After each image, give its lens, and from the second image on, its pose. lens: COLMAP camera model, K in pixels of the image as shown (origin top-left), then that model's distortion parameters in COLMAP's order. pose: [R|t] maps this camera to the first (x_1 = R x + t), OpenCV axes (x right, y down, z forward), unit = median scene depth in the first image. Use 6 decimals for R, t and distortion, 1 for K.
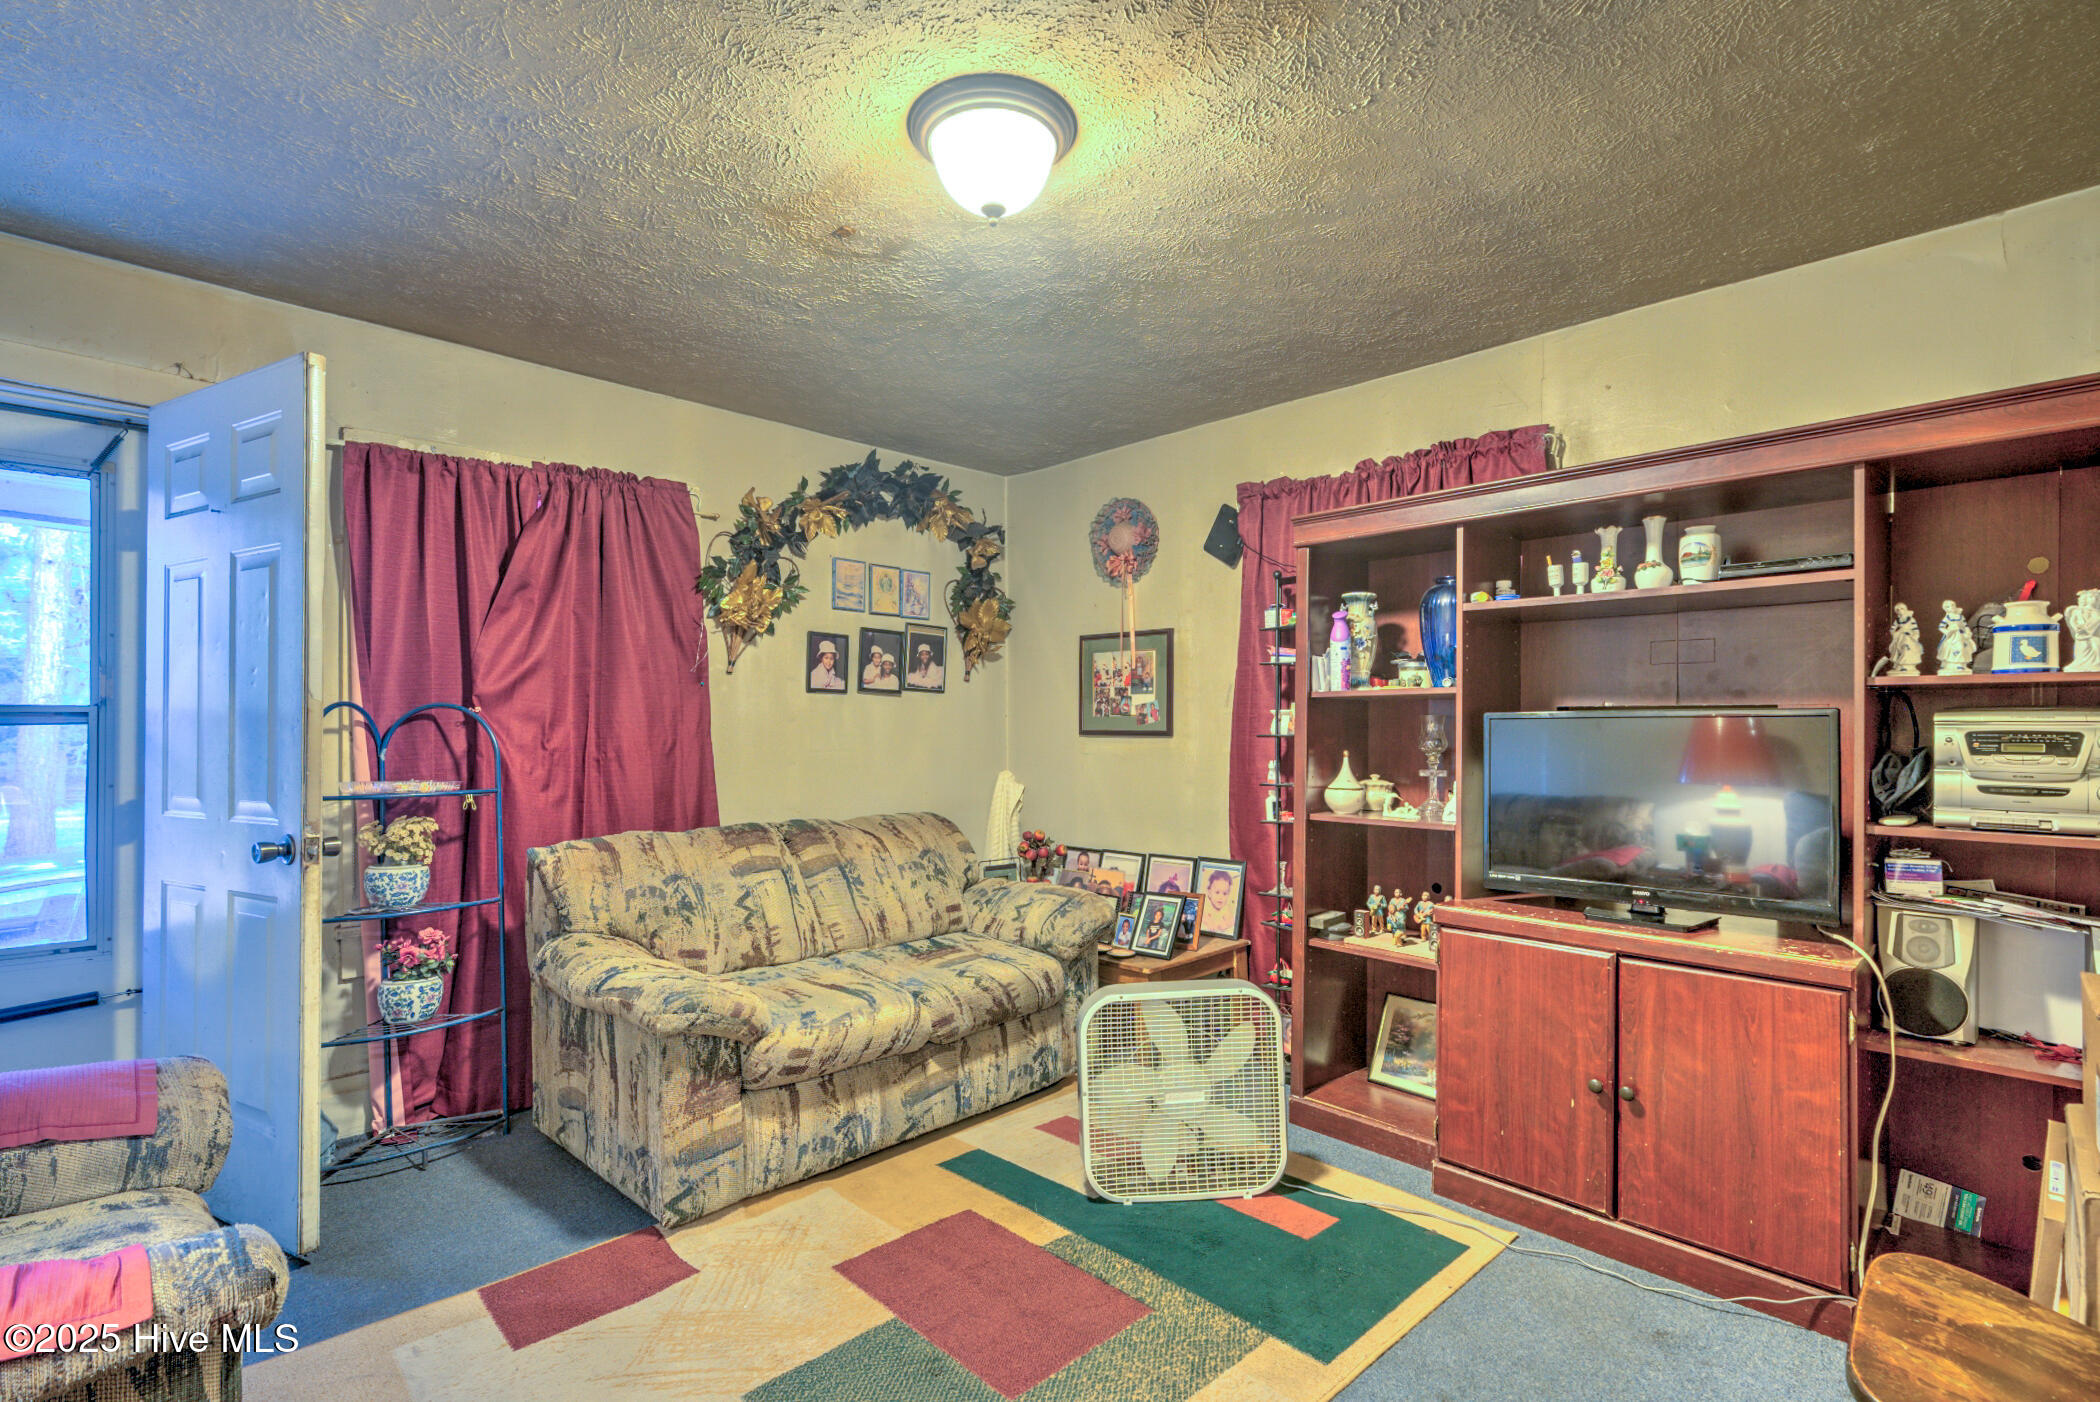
lens RADIAL K [[994.5, 0, 1047.6], [0, 994.5, 715.5], [0, 0, 1]] dist [-0.003215, -0.000595]
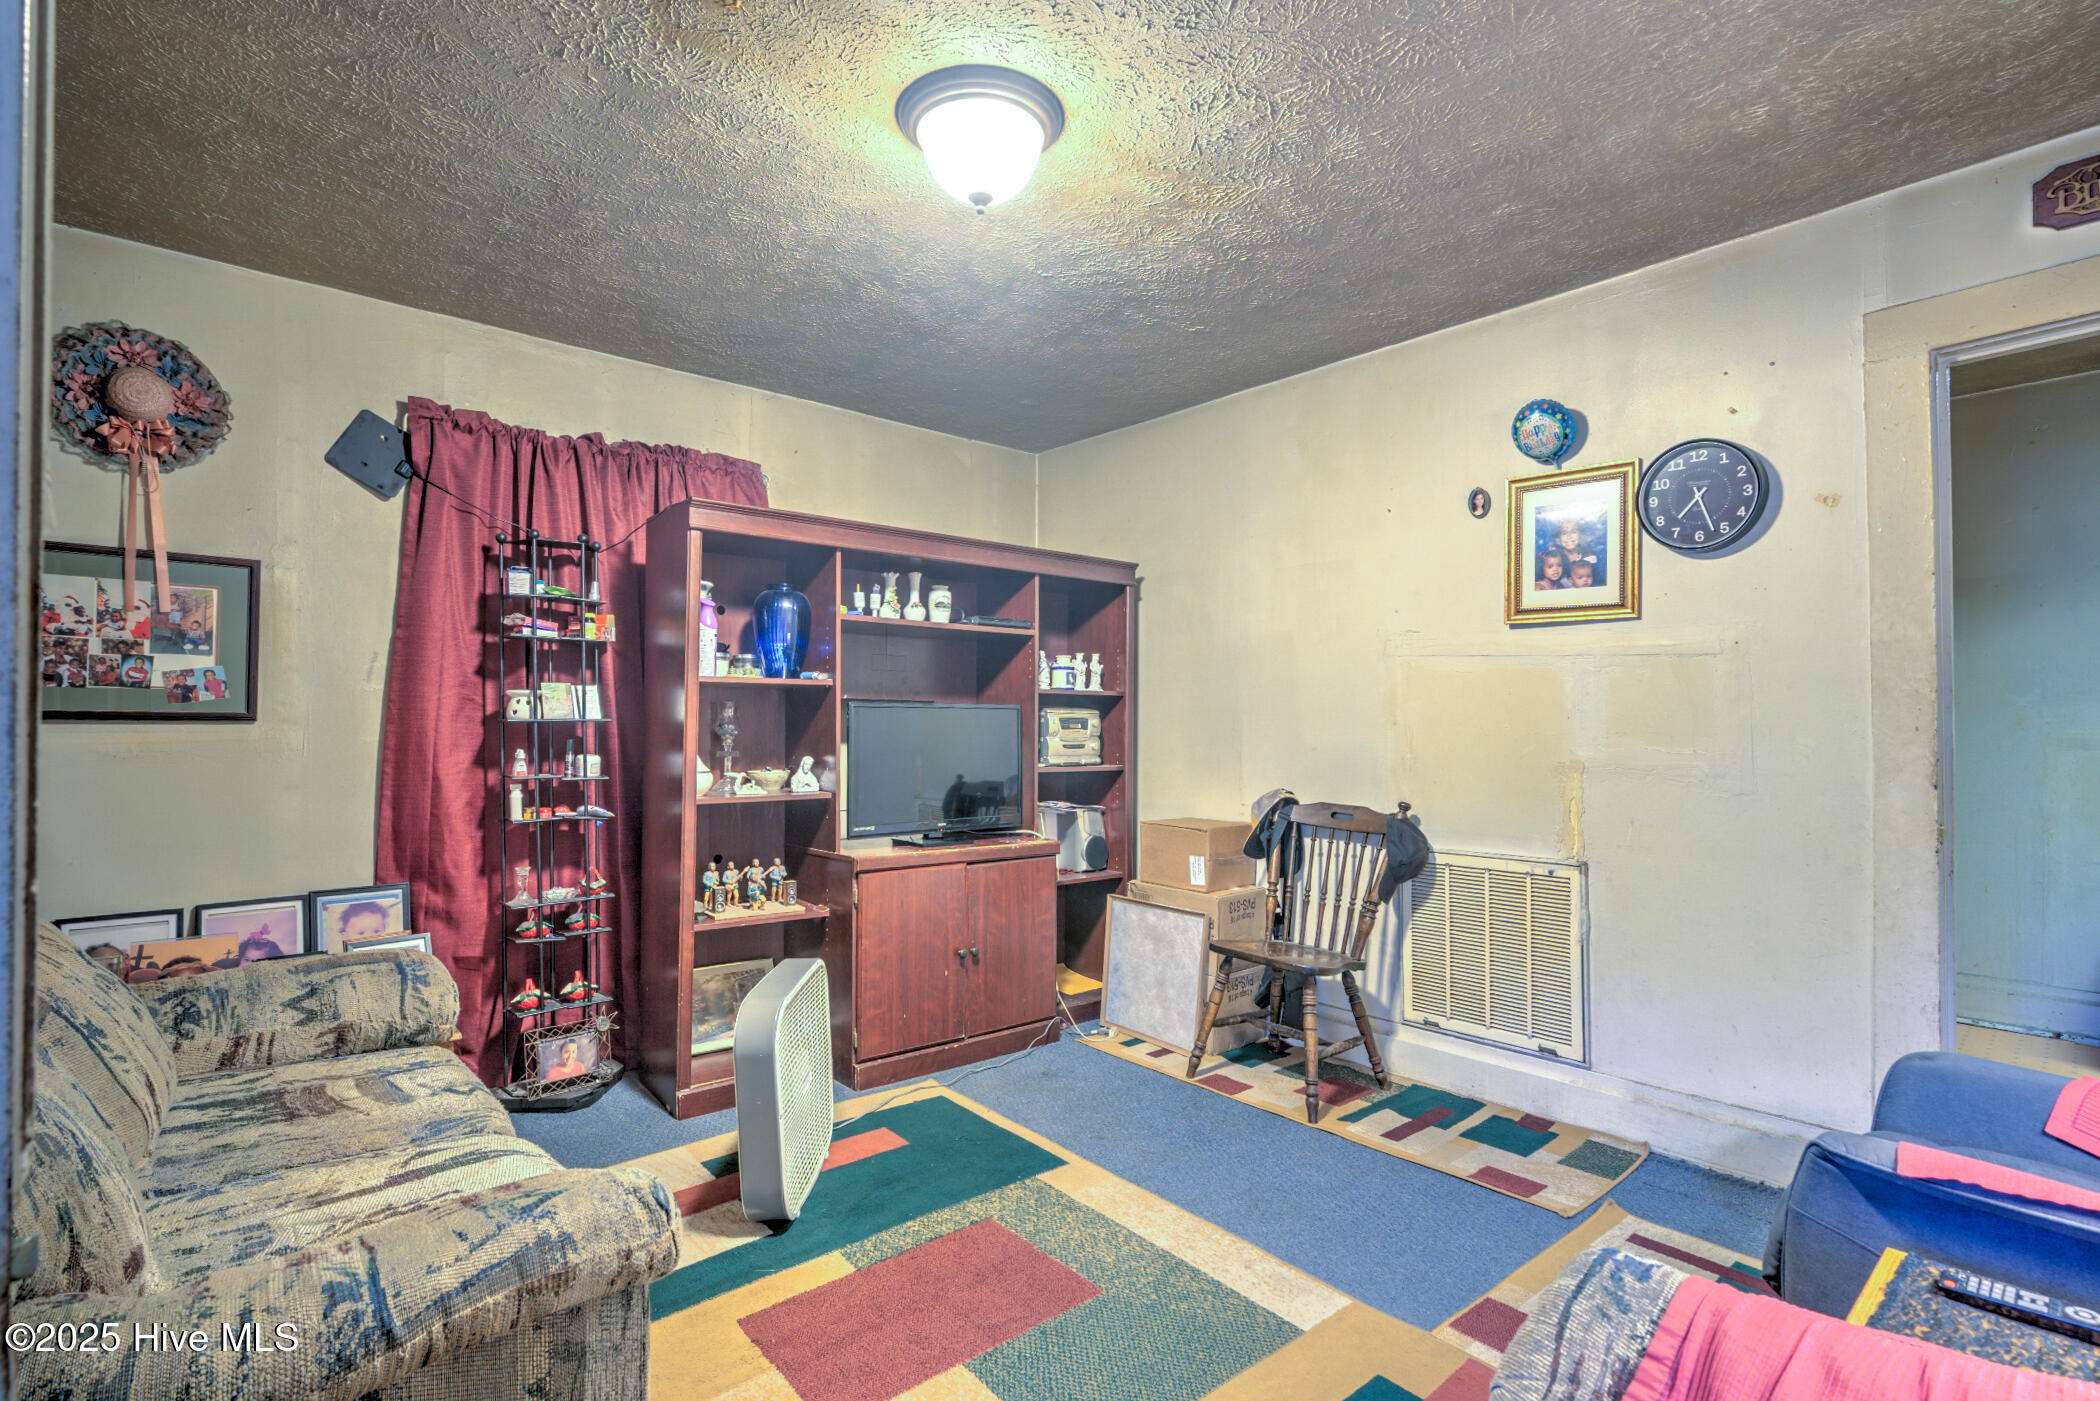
lens RADIAL K [[995.7, 0, 1050.0], [0, 995.7, 700.5], [0, 0, 1]] dist [-0.000573, 0.000465]
pose [[0.058349, 0.021236, 0.998070, -0.677110], [-0.018677, 0.999622, -0.020177, 0.013606], [-0.998122, -0.017463, 0.058724, 0.561783]]
